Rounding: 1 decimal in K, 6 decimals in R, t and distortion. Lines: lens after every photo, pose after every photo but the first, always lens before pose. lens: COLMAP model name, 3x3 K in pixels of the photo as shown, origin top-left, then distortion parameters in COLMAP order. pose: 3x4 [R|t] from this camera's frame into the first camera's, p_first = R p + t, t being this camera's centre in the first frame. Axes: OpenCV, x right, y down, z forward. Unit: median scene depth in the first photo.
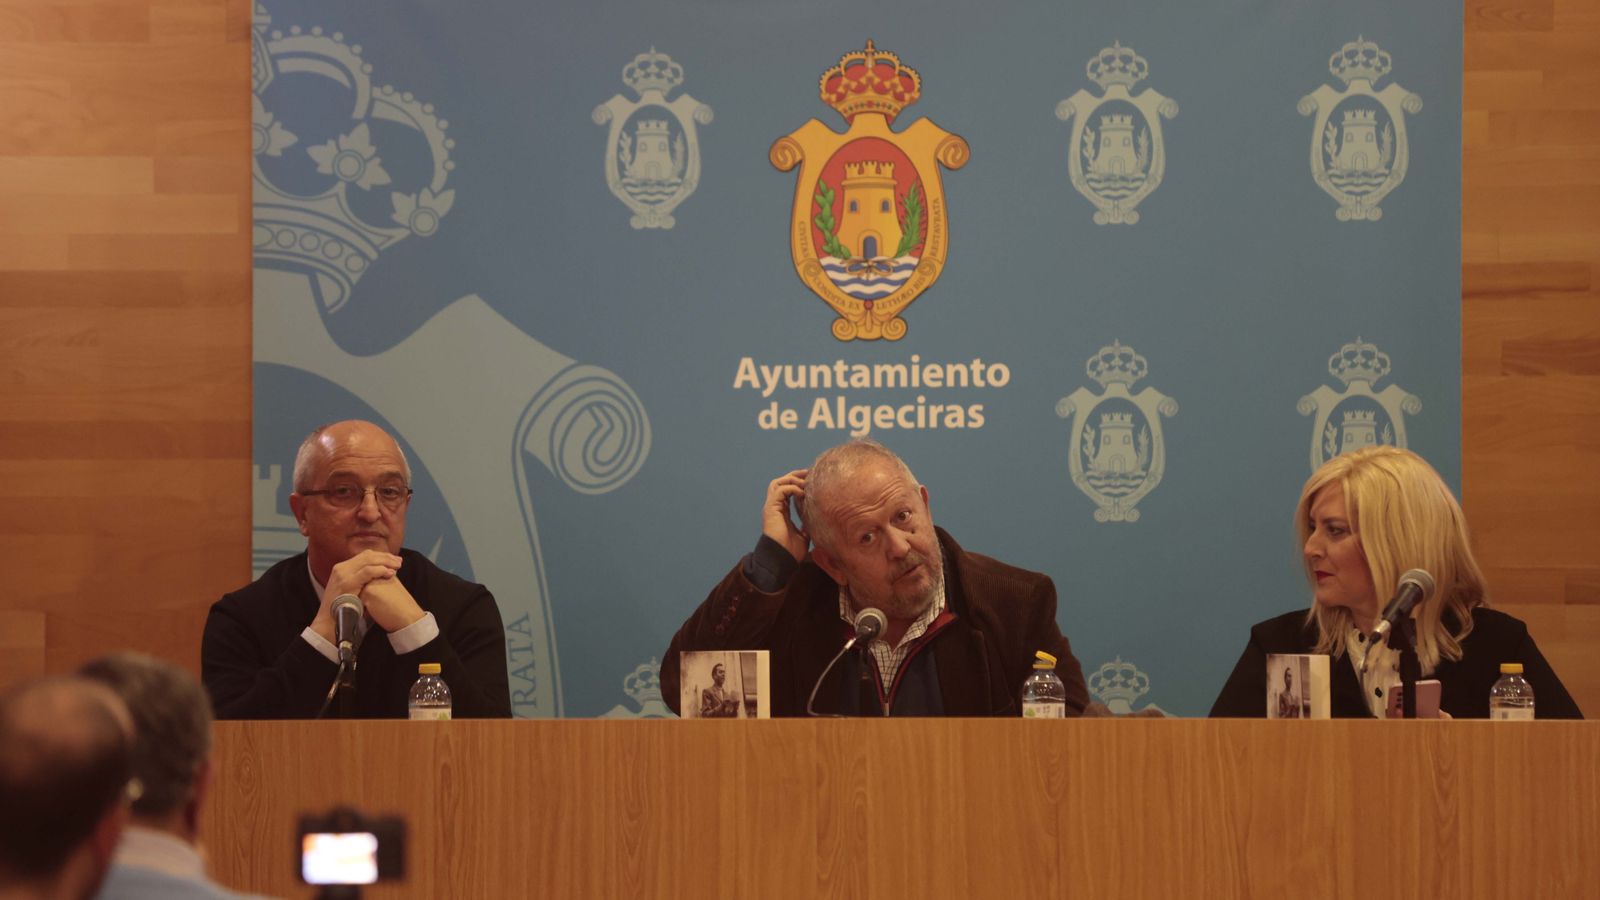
lens RADIAL K [[8437.9, 0, 800.0], [0, 8437.9, 450.0], [0, 0, 1]] dist [1.433434, 6.011732]
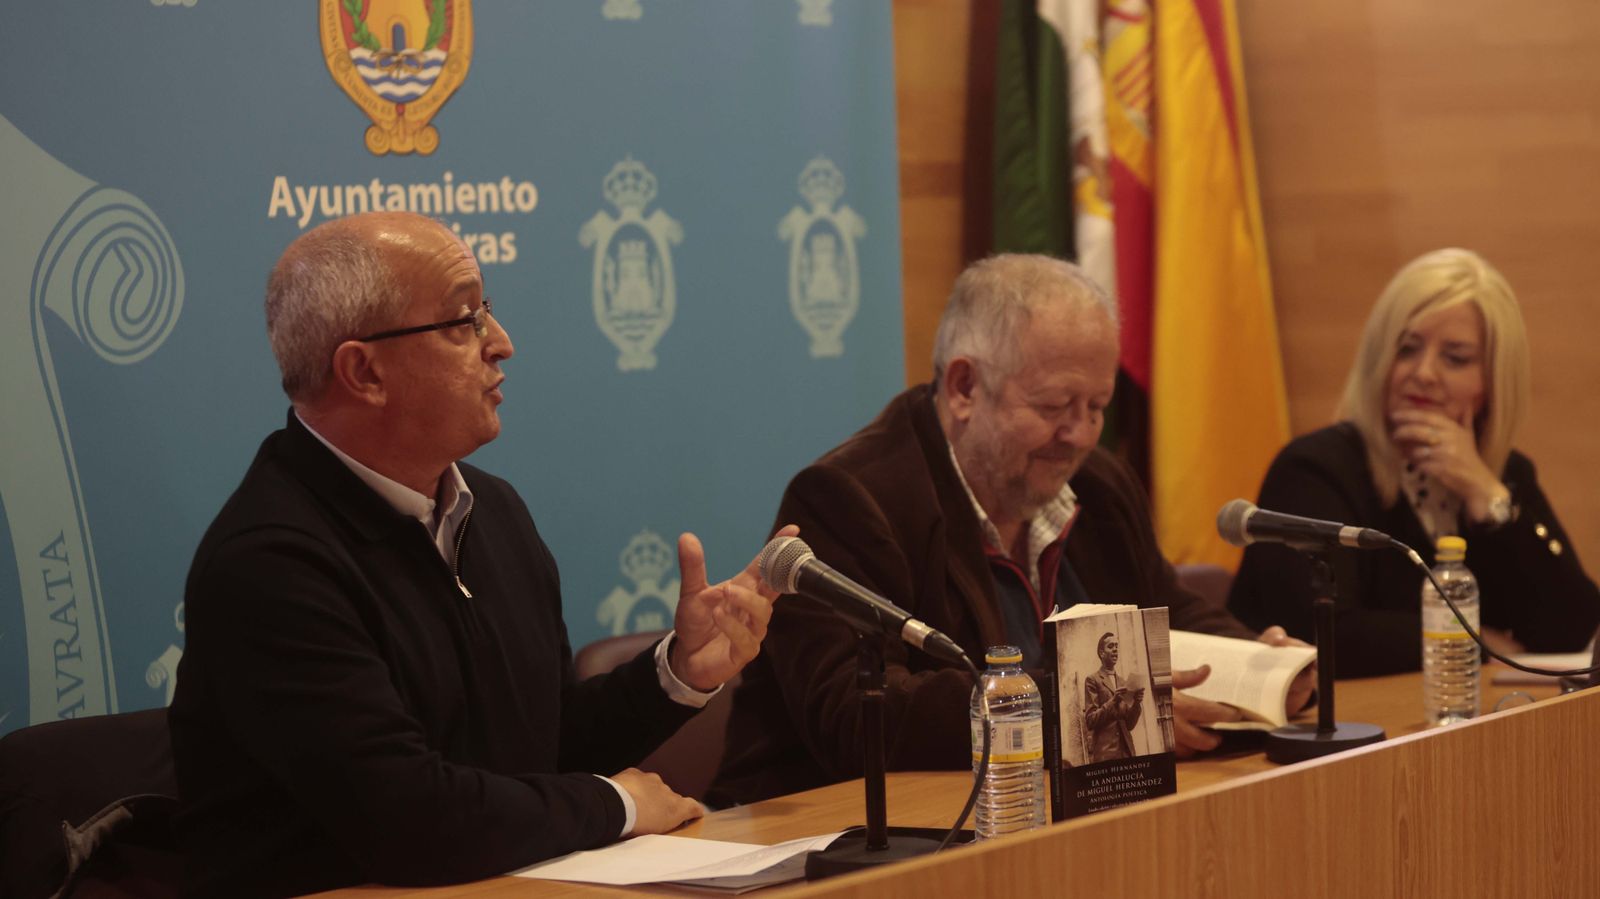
lens RADIAL K [[3290.4, 0, 800.0], [0, 3290.4, 449.5], [0, 0, 1]] dist [-0.303821, 0.321688]
pose [[0.620516, -0.061815, 0.781754, -0.209829], [0.027319, 0.997987, 0.057228, -0.001888], [-0.783718, -0.014154, 0.620956, 0.780275]]
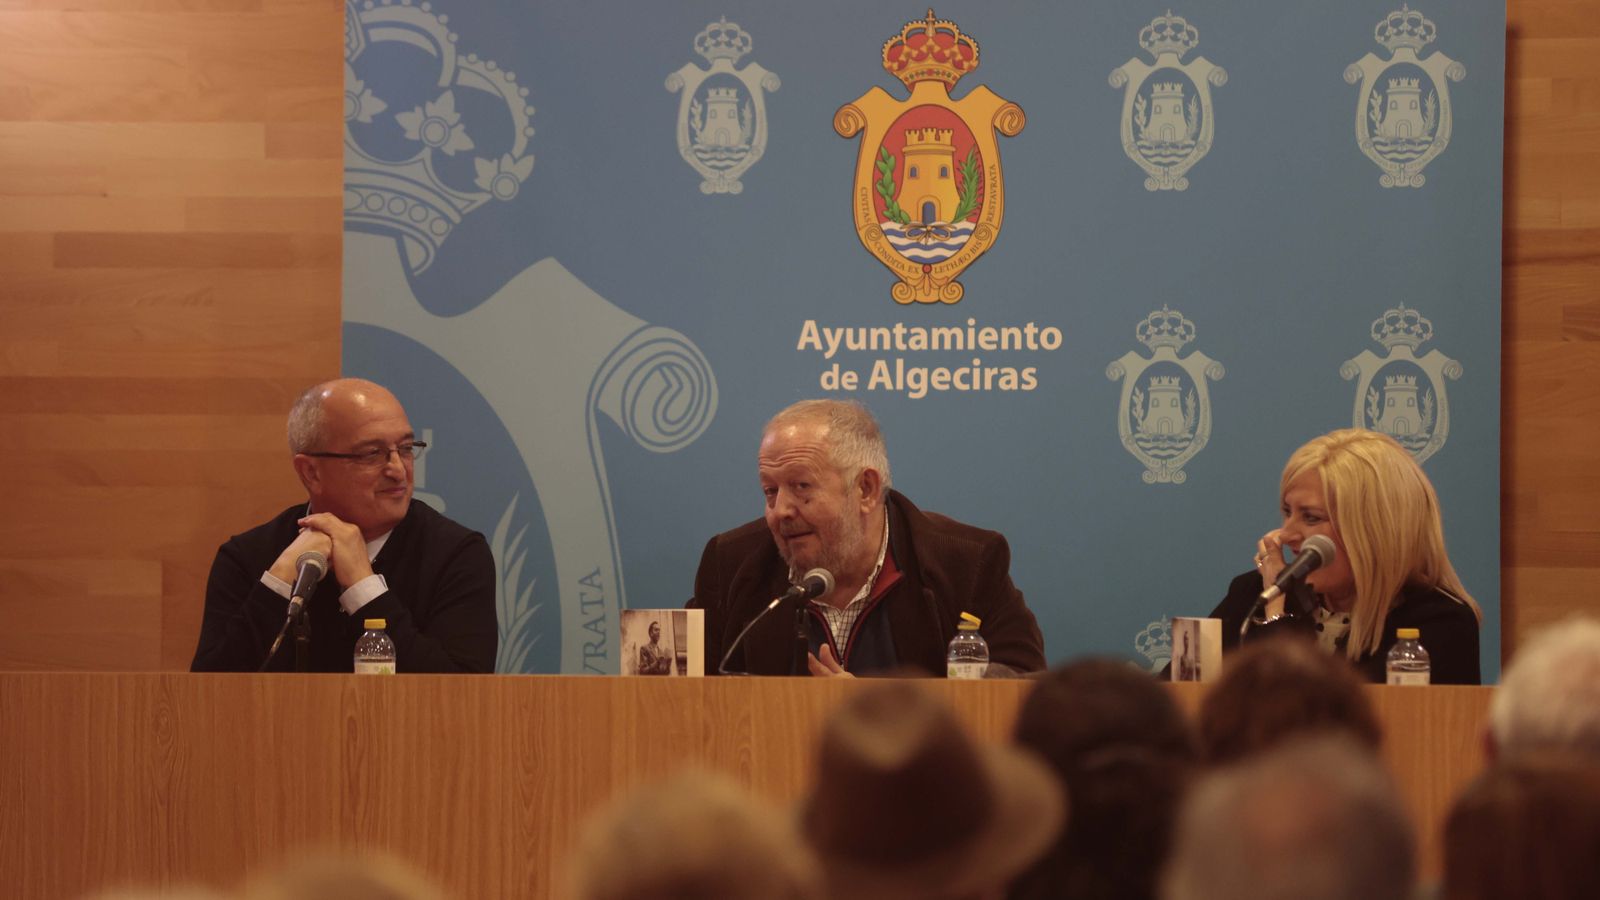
lens RADIAL K [[8437.9, 0, 800.0], [0, 8437.9, 450.0], [0, 0, 1]] dist [1.433434, 6.011732]
pose [[0.989236, 0.007063, -0.146162, 0.142440], [-0.005717, 0.999937, 0.009624, -0.005046], [0.146220, -0.008684, 0.989214, -0.013142]]
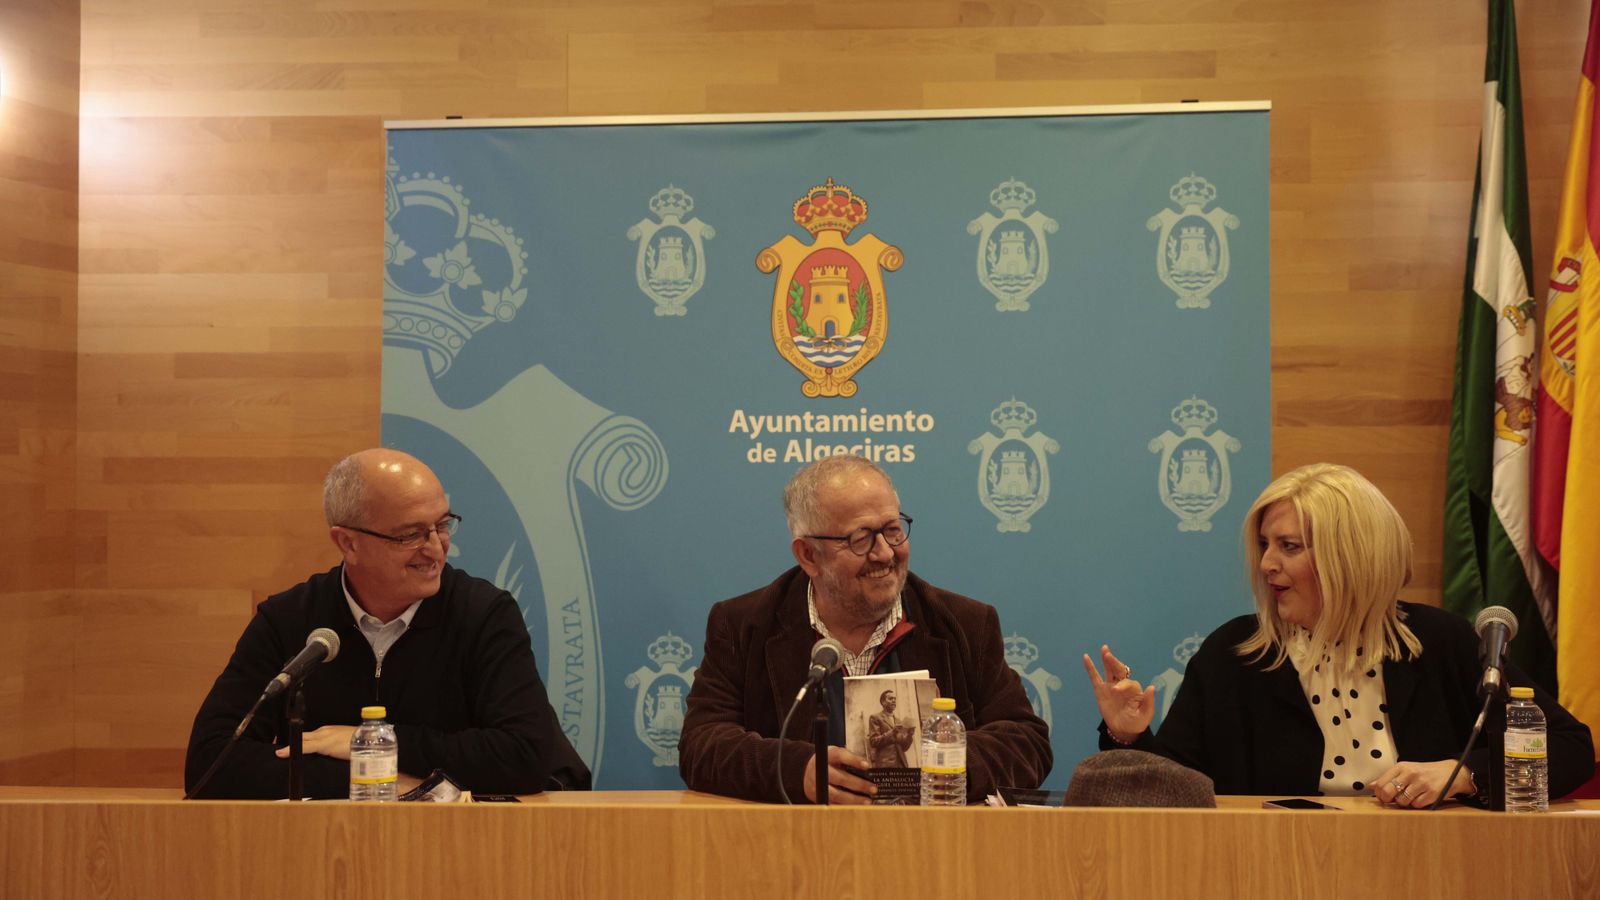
lens RADIAL K [[1693.9, 0, 789.1], [0, 1693.9, 447.0], [0, 0, 1]] dist [0.007829, 0.036617]
pose [[0.999993, 0.001940, 0.003081, 0.000924], [-0.001879, 0.999806, -0.019615, 0.000348], [-0.003119, 0.019609, 0.999803, 0.728726]]
